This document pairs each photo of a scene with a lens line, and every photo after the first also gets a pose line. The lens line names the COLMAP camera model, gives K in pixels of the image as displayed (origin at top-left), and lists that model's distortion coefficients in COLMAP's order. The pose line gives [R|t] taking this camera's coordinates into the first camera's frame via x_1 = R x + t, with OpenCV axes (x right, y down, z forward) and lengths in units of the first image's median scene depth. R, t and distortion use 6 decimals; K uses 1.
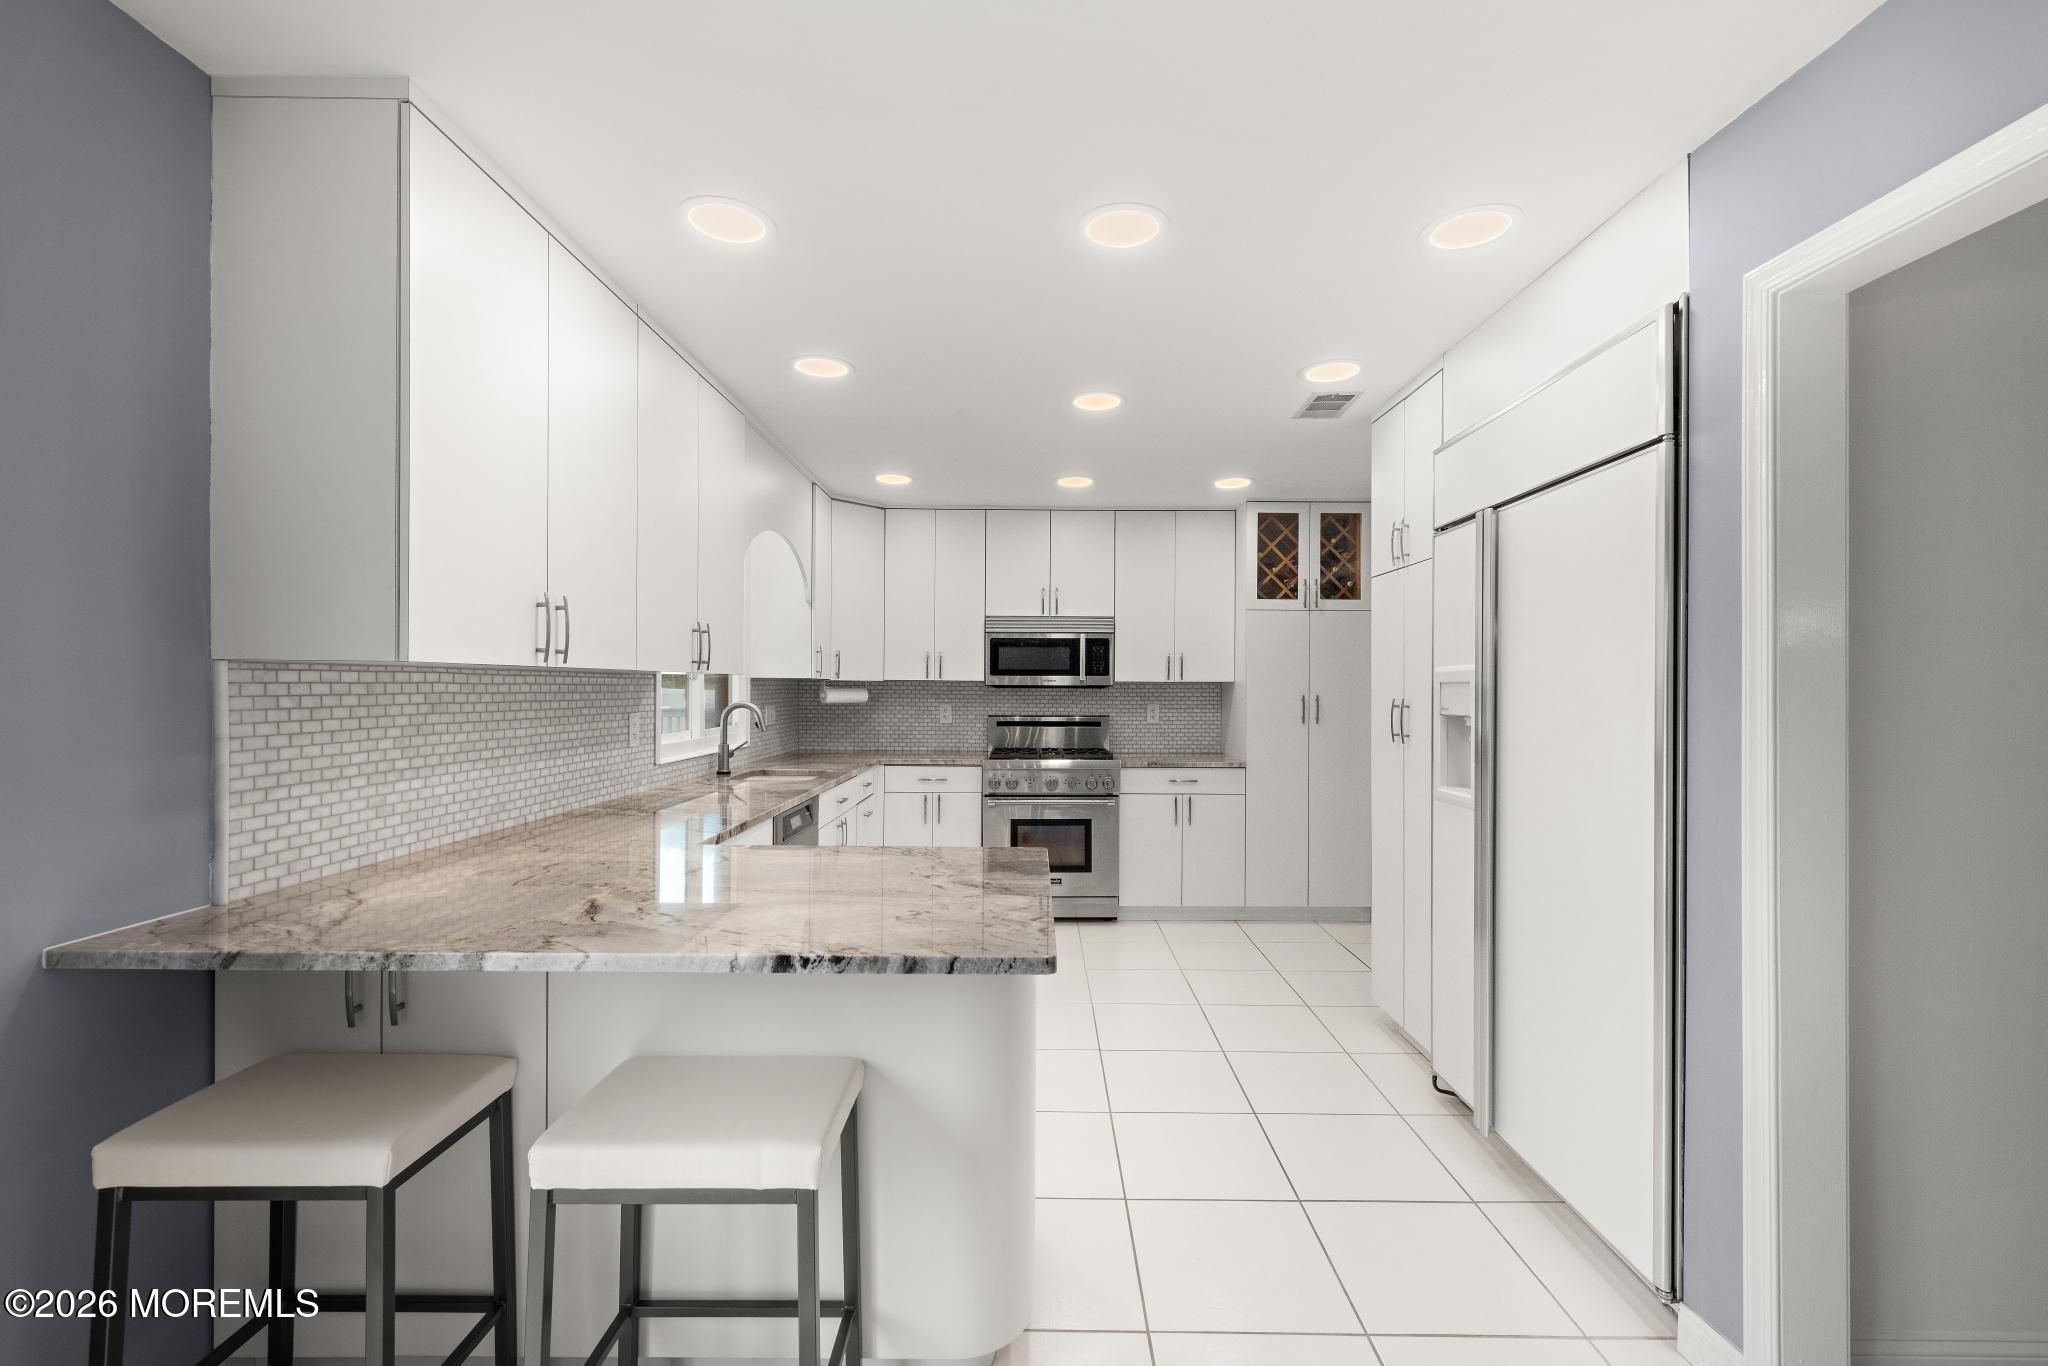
lens RADIAL K [[871.6, 0, 1024.0], [0, 871.6, 683.0], [0, 0, 1]] dist [-0.000200, 0.000044]
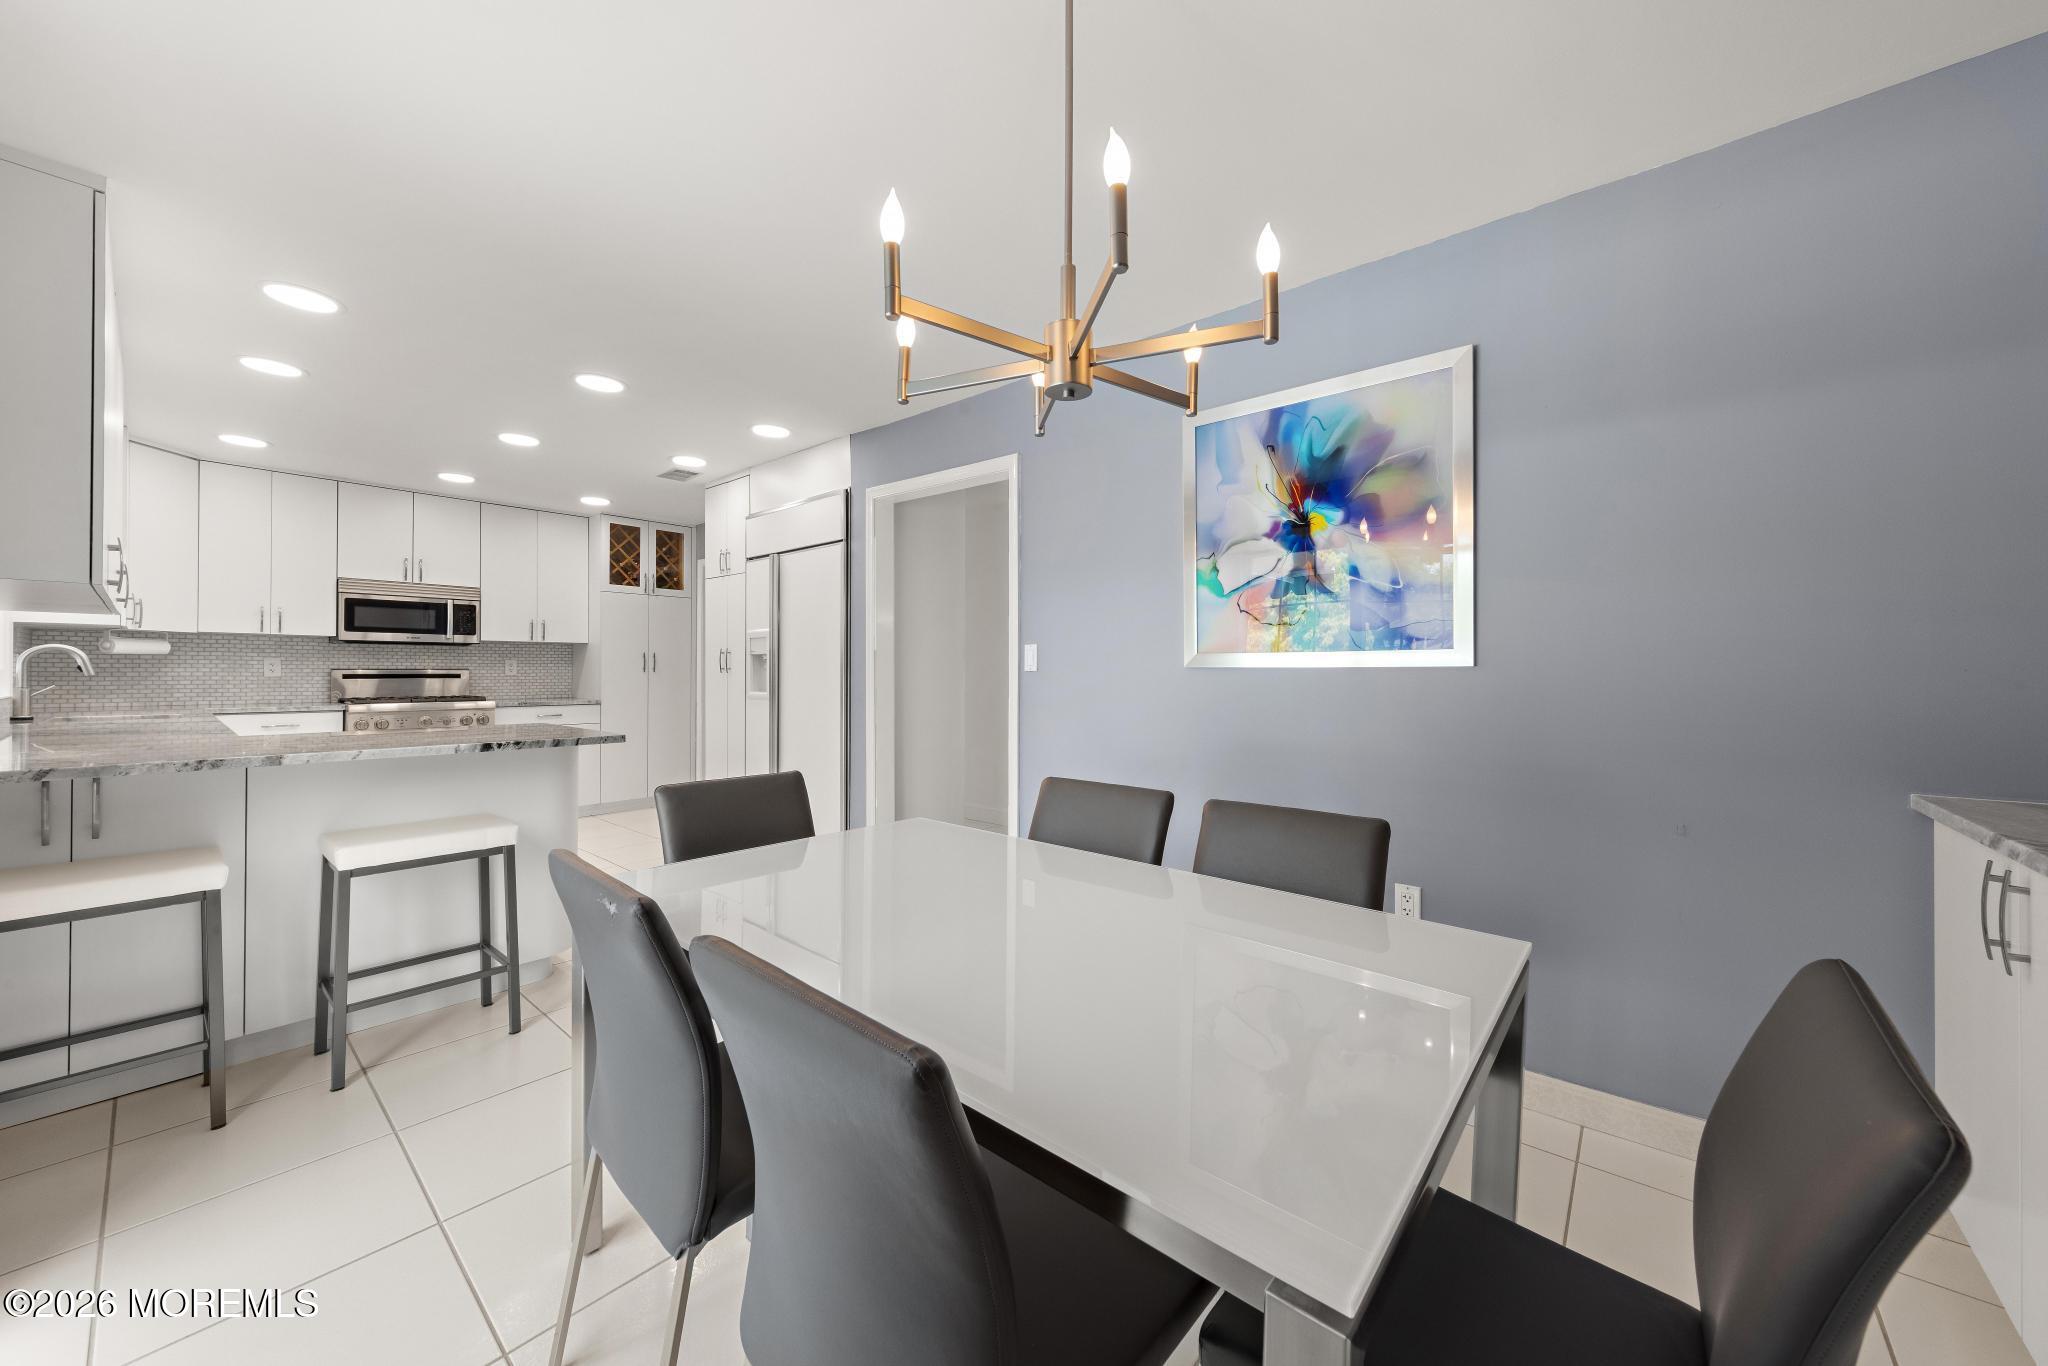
lens RADIAL K [[741.4, 0, 1024.0], [0, 741.4, 683.0], [0, 0, 1]] dist [0.013054, -0.000070]
pose [[0.656552, -0.014254, 0.754146, -0.203273], [-0.006557, 0.999676, 0.024604, 0.029767], [-0.754252, -0.021099, 0.656246, -0.300848]]
